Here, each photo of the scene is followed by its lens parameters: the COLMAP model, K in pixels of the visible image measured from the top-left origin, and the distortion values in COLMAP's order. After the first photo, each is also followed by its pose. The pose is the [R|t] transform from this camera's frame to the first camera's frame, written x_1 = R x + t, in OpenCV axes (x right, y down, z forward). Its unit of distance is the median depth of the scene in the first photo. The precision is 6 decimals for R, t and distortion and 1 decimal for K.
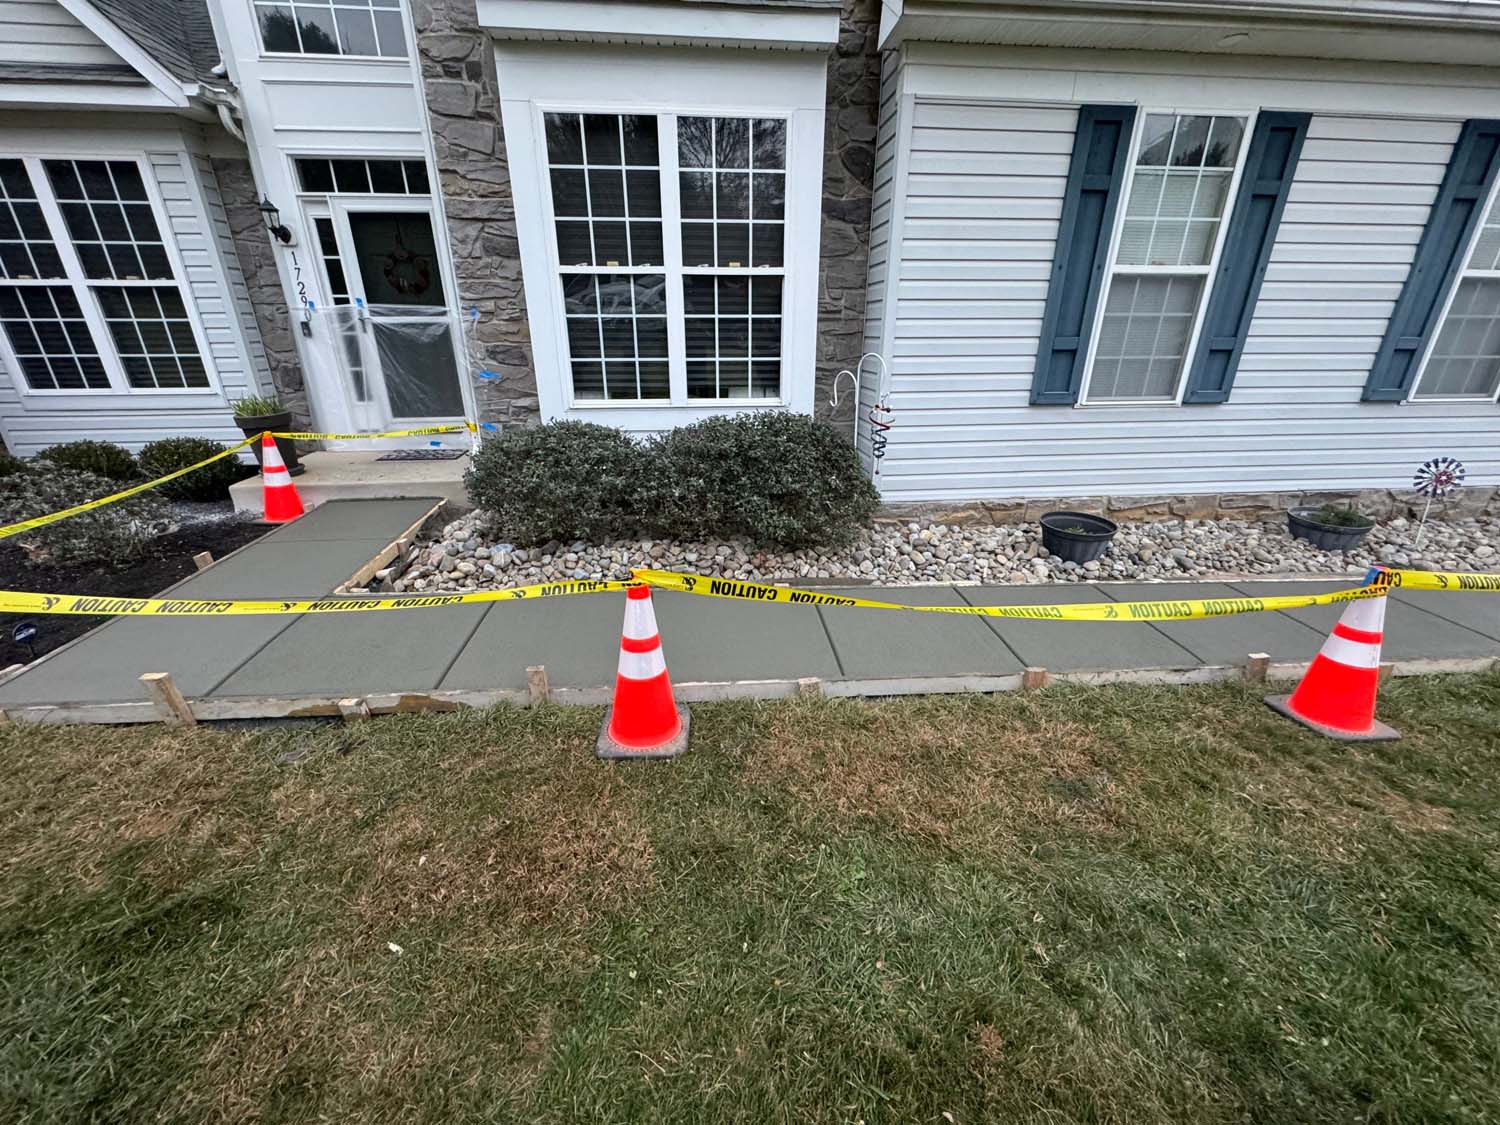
lens RADIAL K [[604.2, 0, 749.5], [0, 604.2, 570.2], [0, 0, 1]] dist [-0.007326, 0.000533]
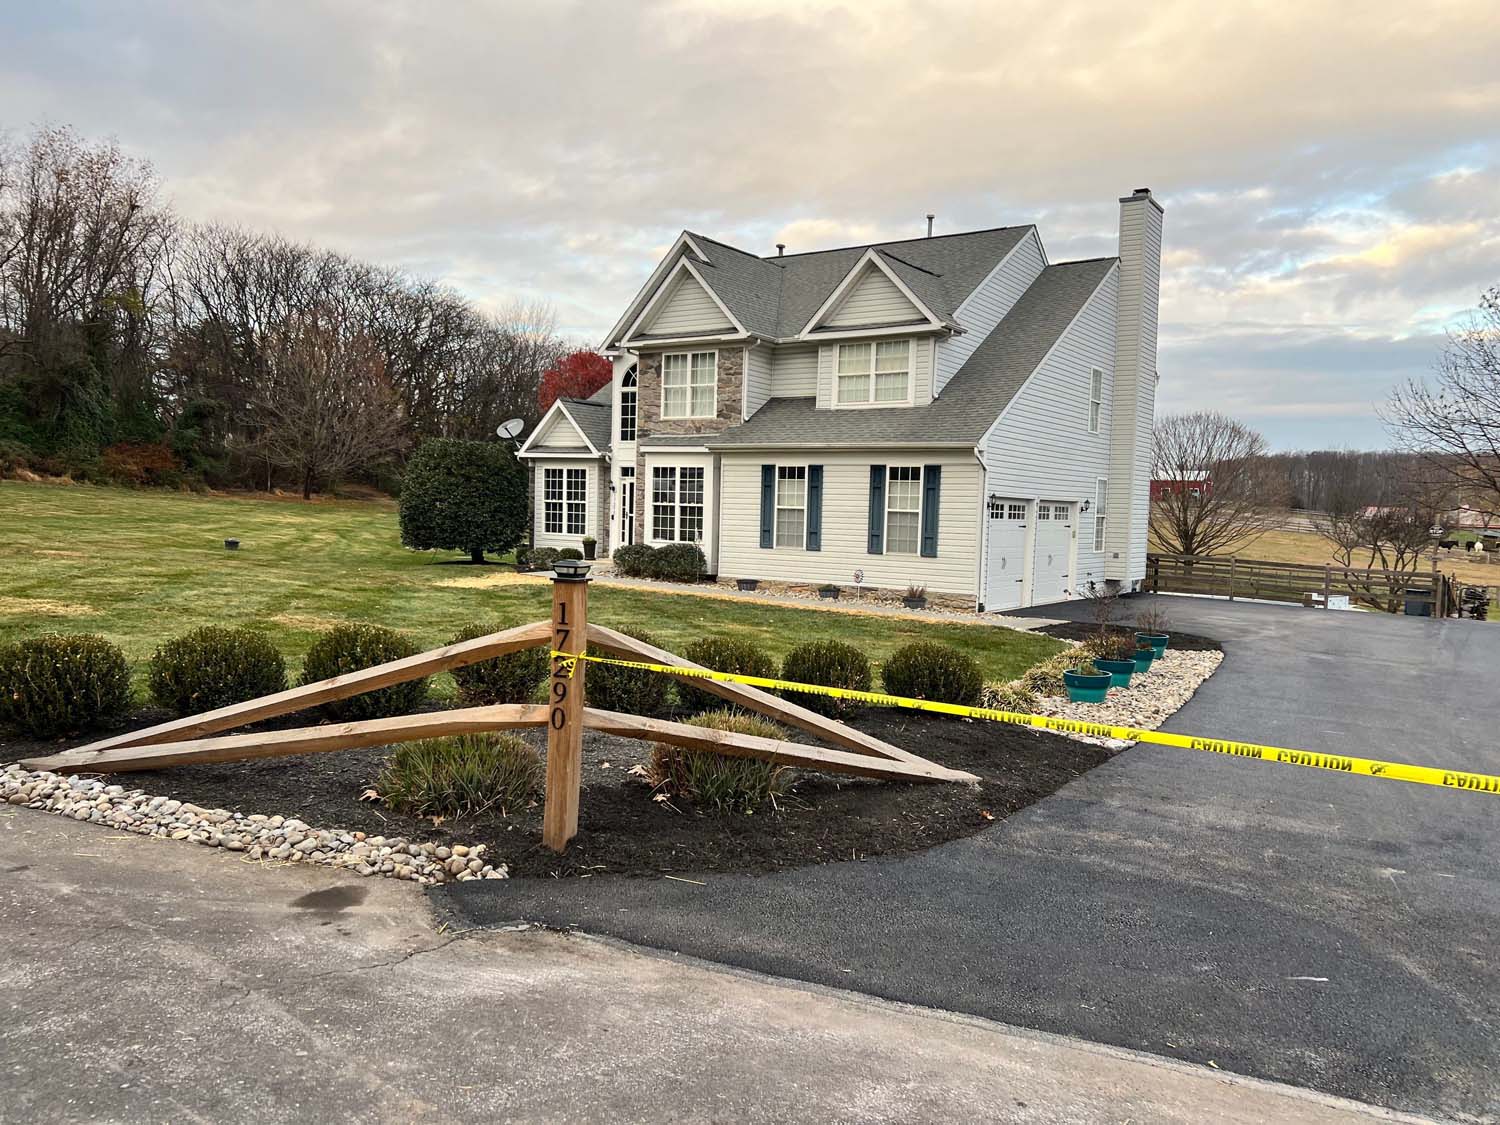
lens RADIAL K [[1136.2, 0, 755.8], [0, 1136.2, 563.7], [0, 0, 1]] dist [0.035352, -0.036958]
pose [[0.770208, 0.053227, -0.635567, 4.070414], [-0.266720, 0.932070, -0.245165, 1.202396], [0.579344, 0.358347, 0.732085, -3.145146]]
